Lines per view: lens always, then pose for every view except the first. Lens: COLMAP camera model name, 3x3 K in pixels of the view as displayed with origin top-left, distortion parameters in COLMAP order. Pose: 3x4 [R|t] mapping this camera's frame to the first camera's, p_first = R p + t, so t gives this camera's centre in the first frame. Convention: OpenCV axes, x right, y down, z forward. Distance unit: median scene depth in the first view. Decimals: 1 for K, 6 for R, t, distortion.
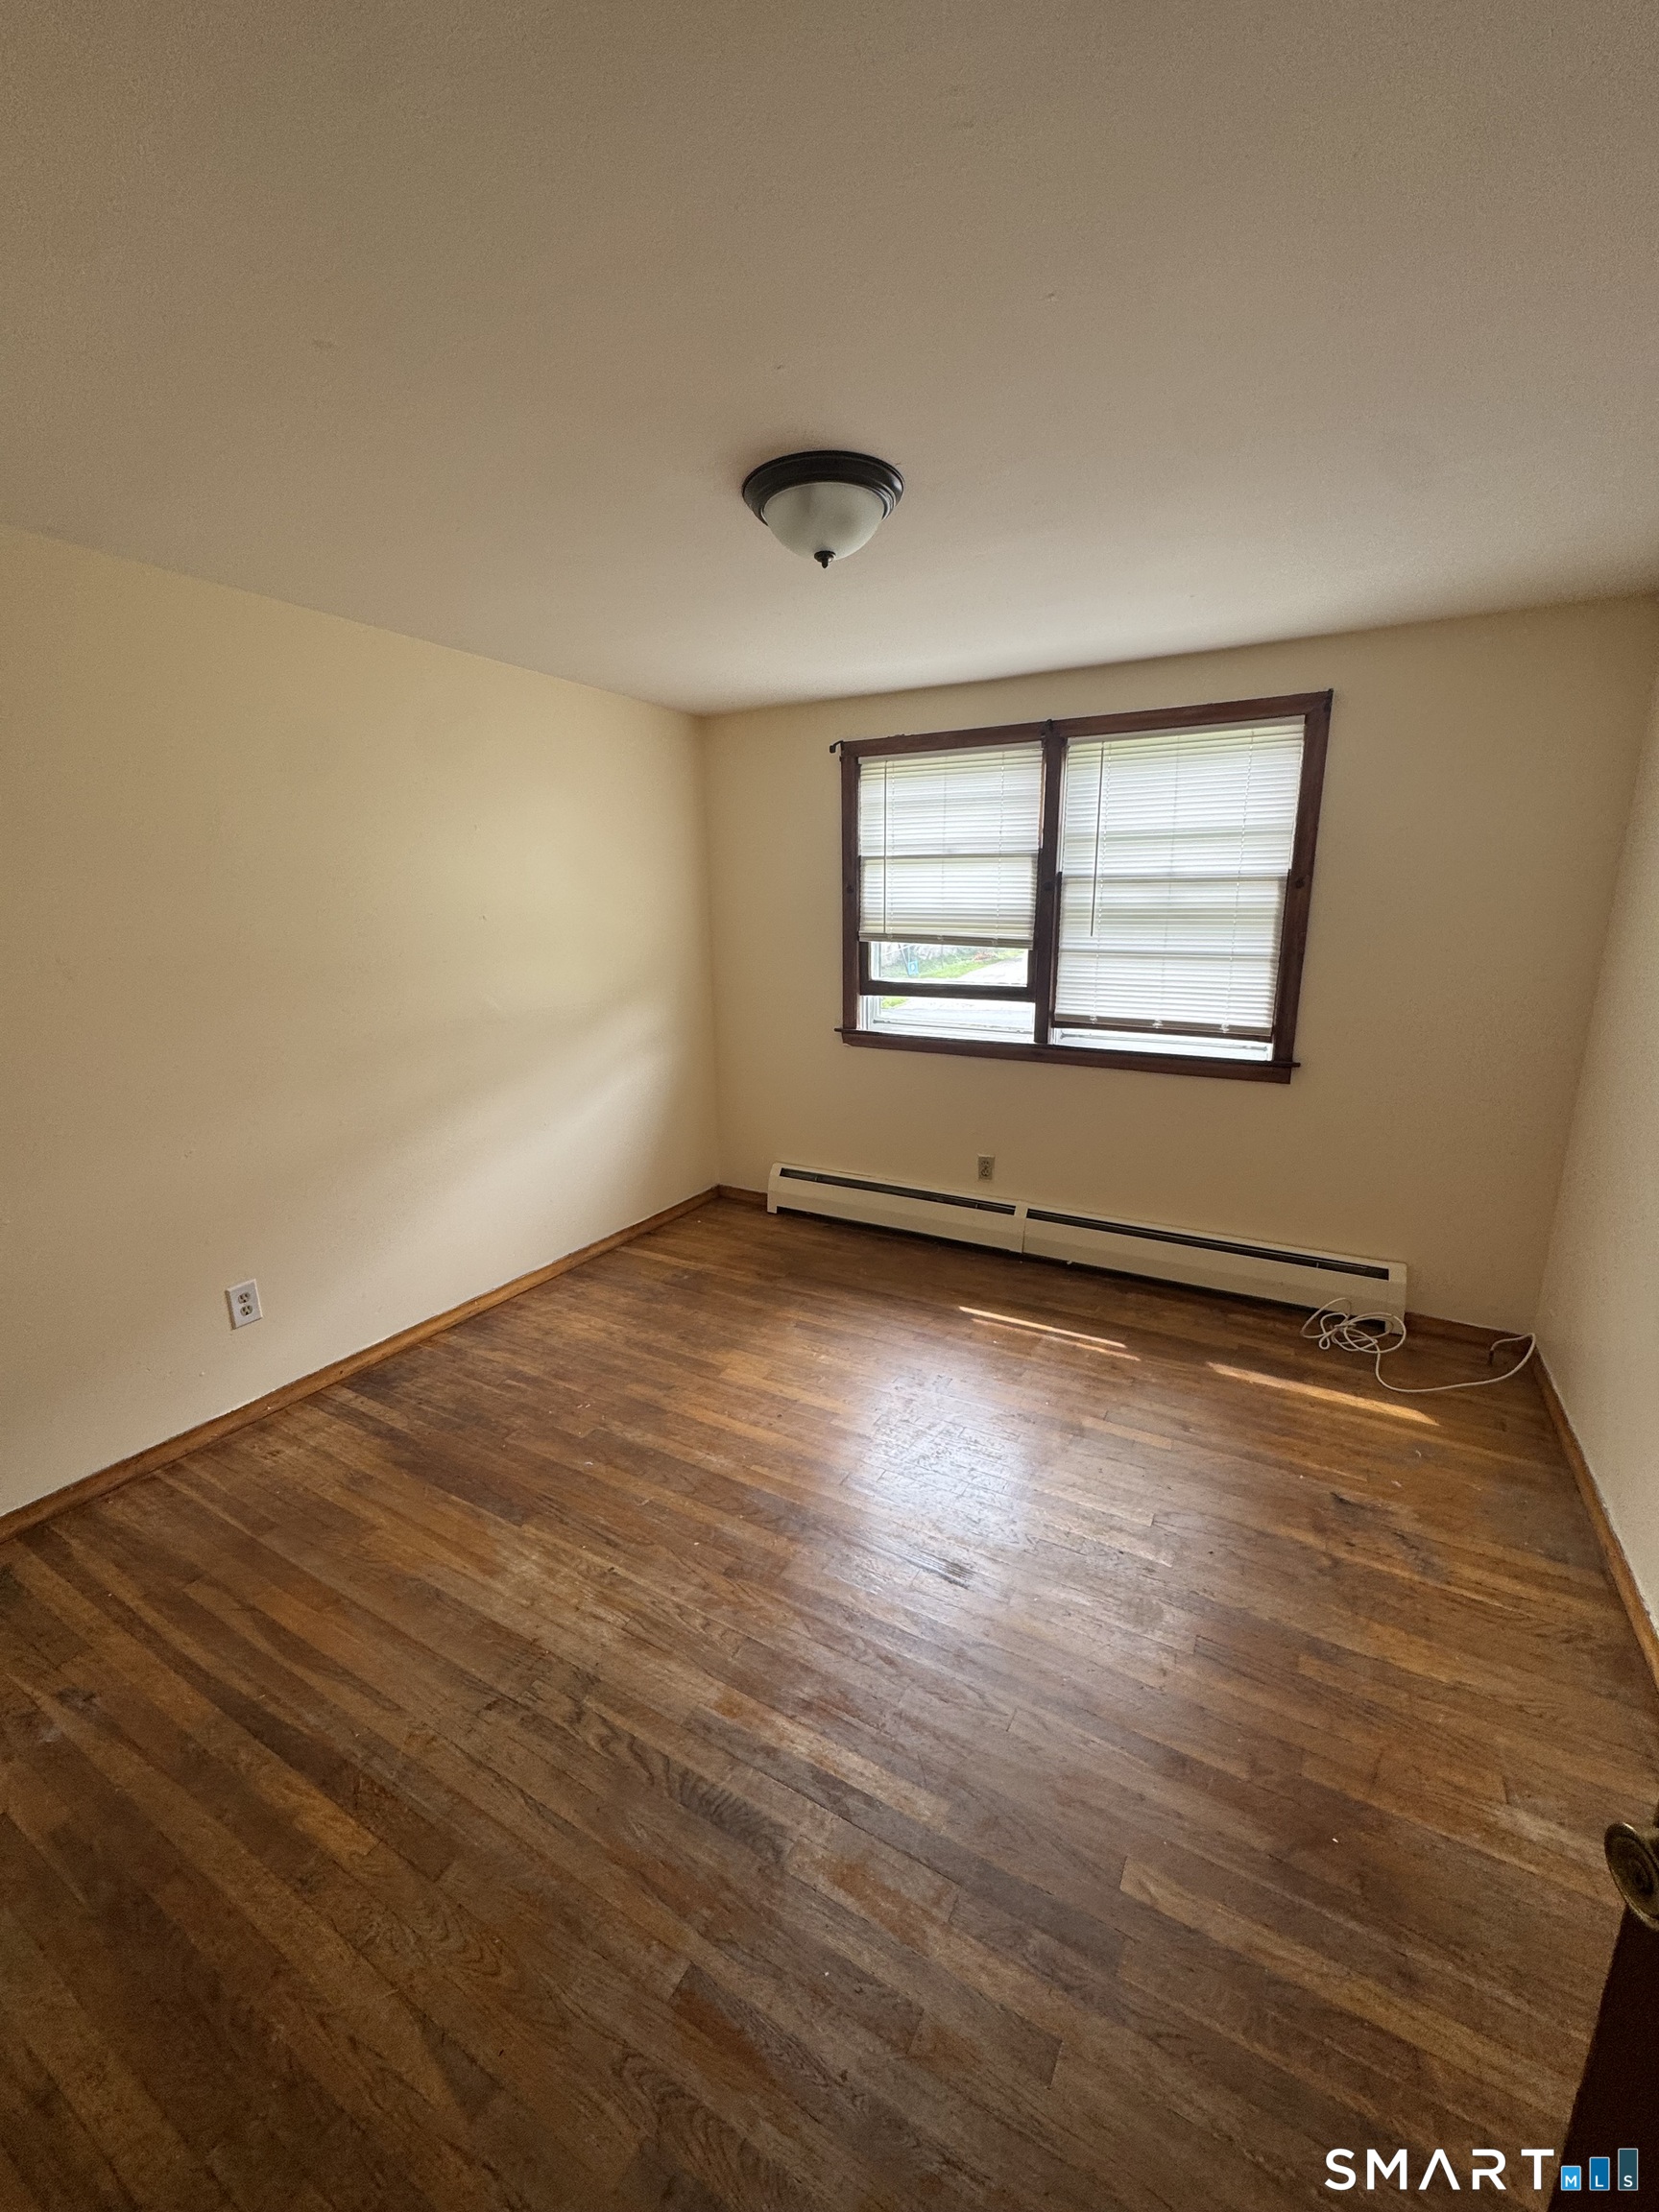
lens RADIAL K [[878.3, 0, 829.5], [0, 878.3, 1106.0], [0, 0, 1]] dist [-0.001162, -0.000240]
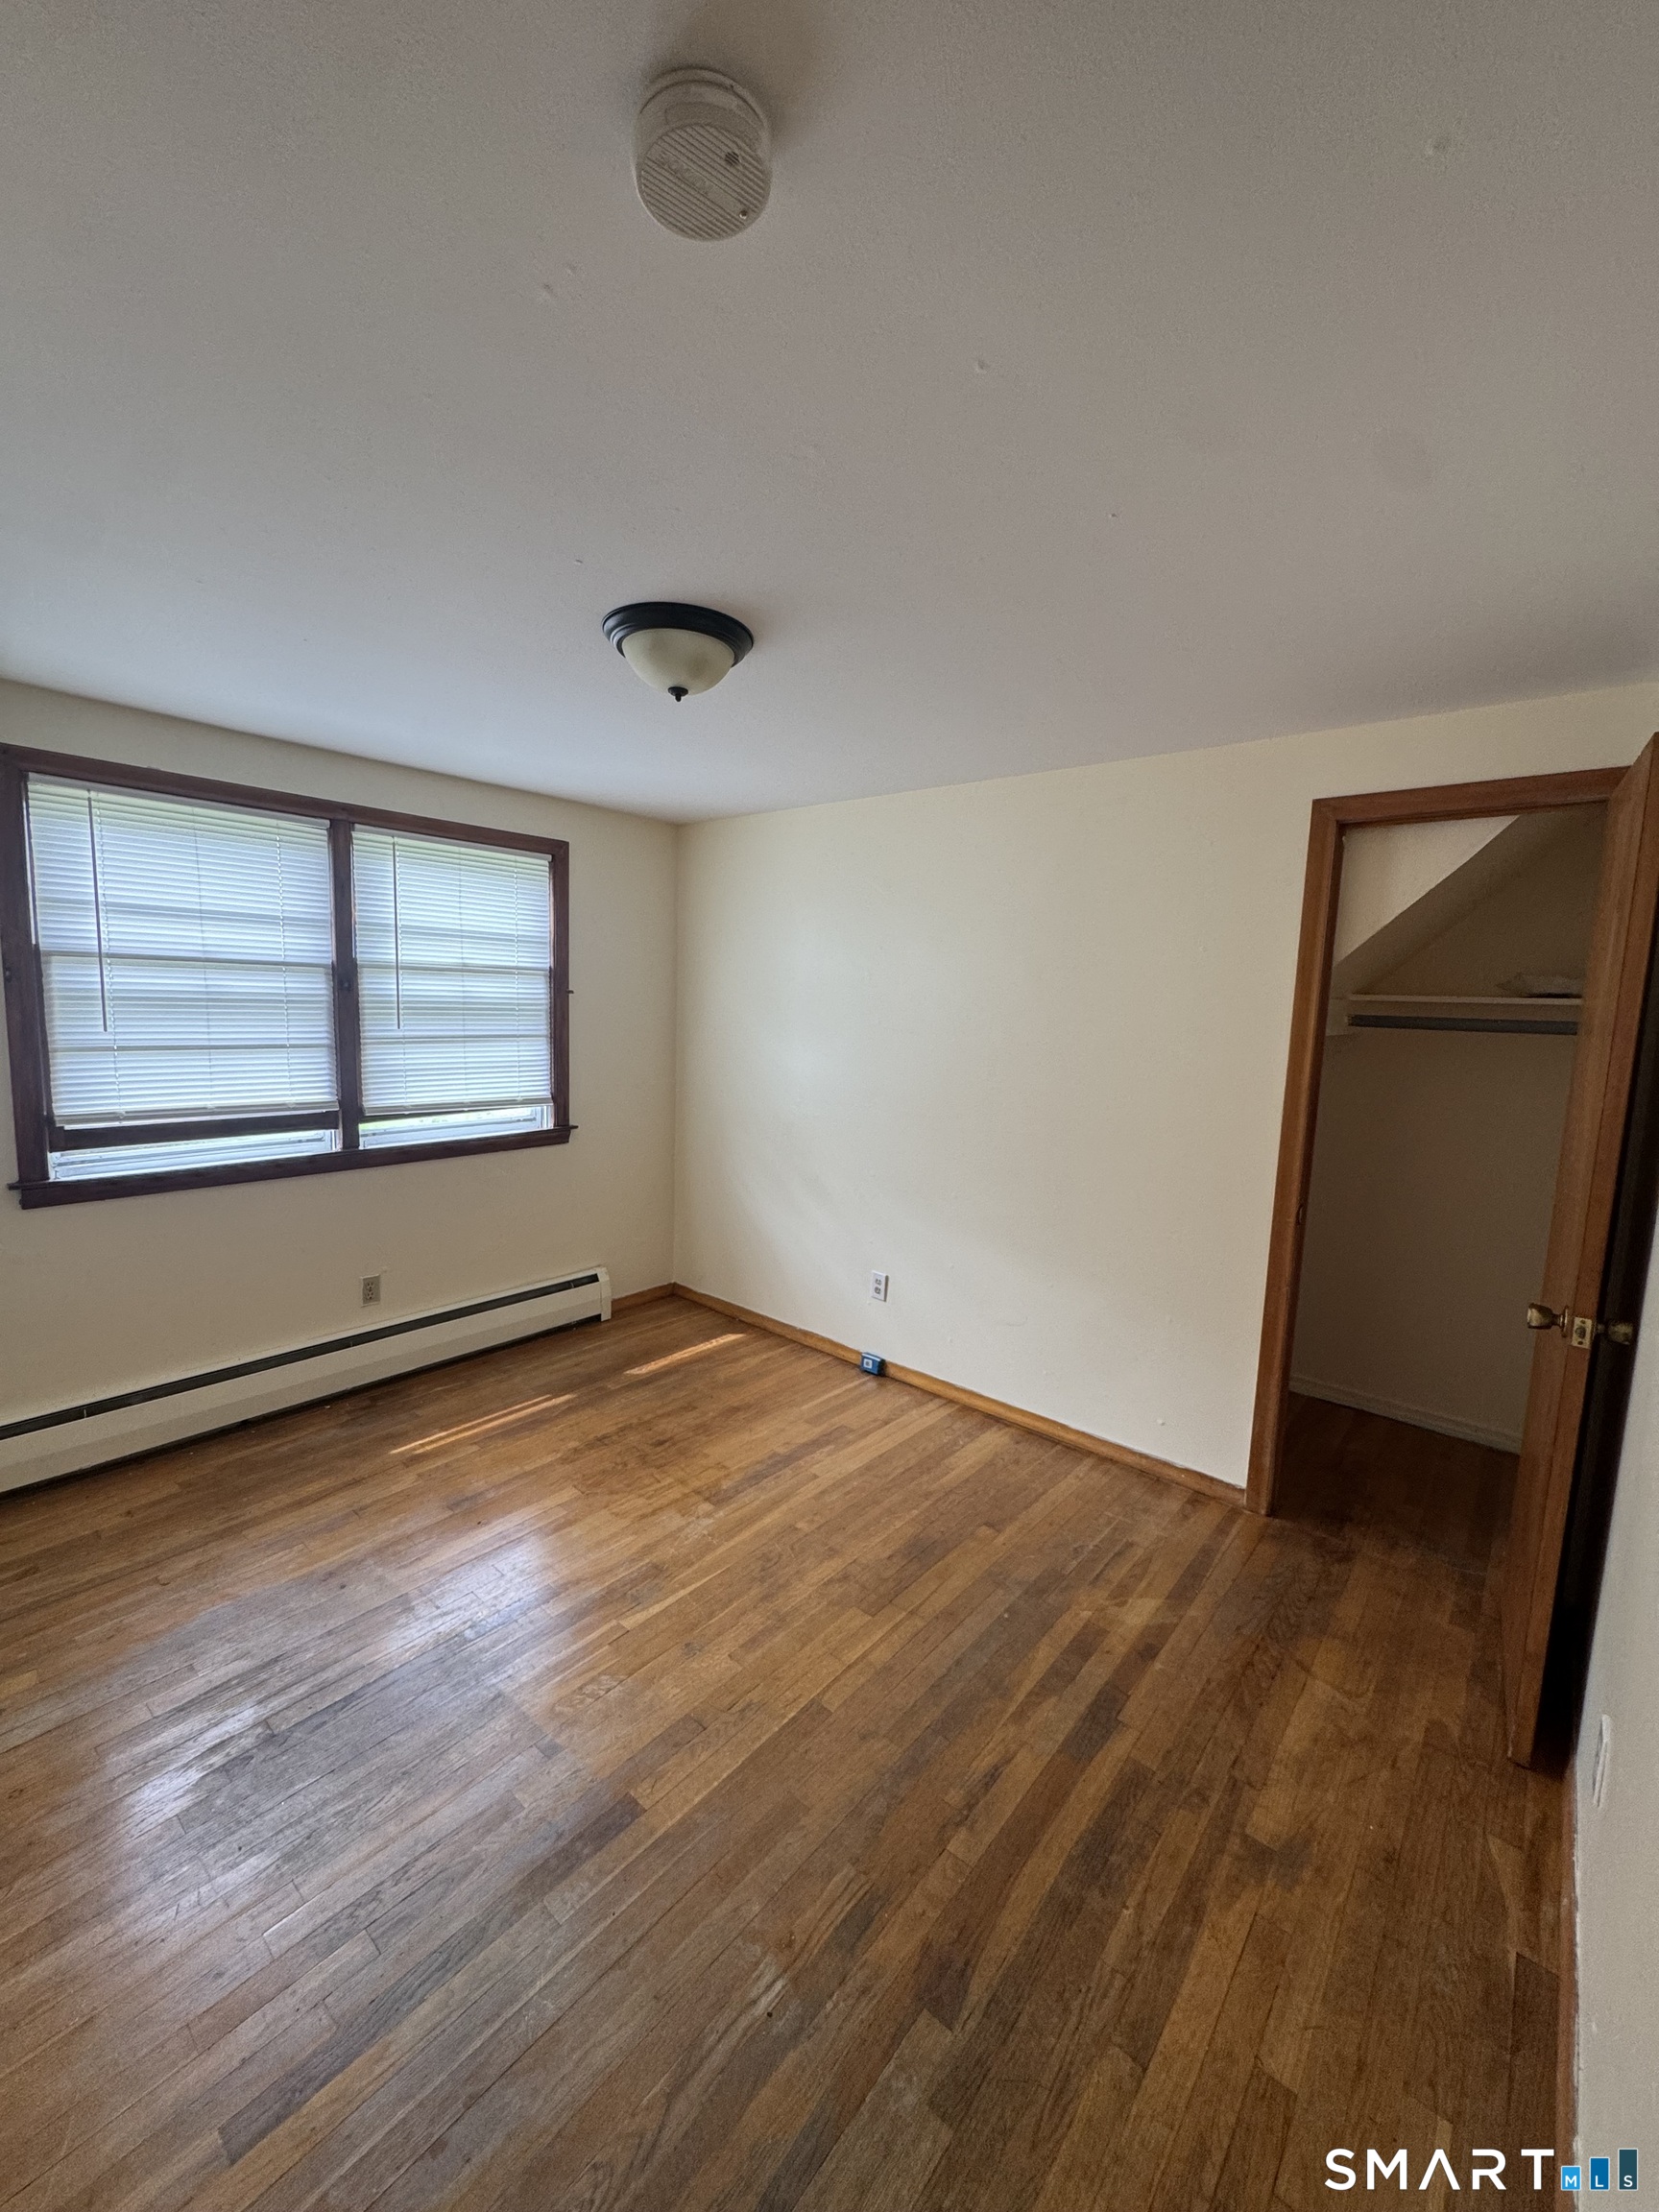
lens RADIAL K [[878.3, 0, 829.5], [0, 878.3, 1106.0], [0, 0, 1]] dist [-0.001162, -0.000240]
pose [[0.199654, -0.097801, 0.974973, -0.583451], [0.198173, 0.978475, 0.057571, -0.070564], [-0.959617, 0.181719, 0.214738, 0.351132]]
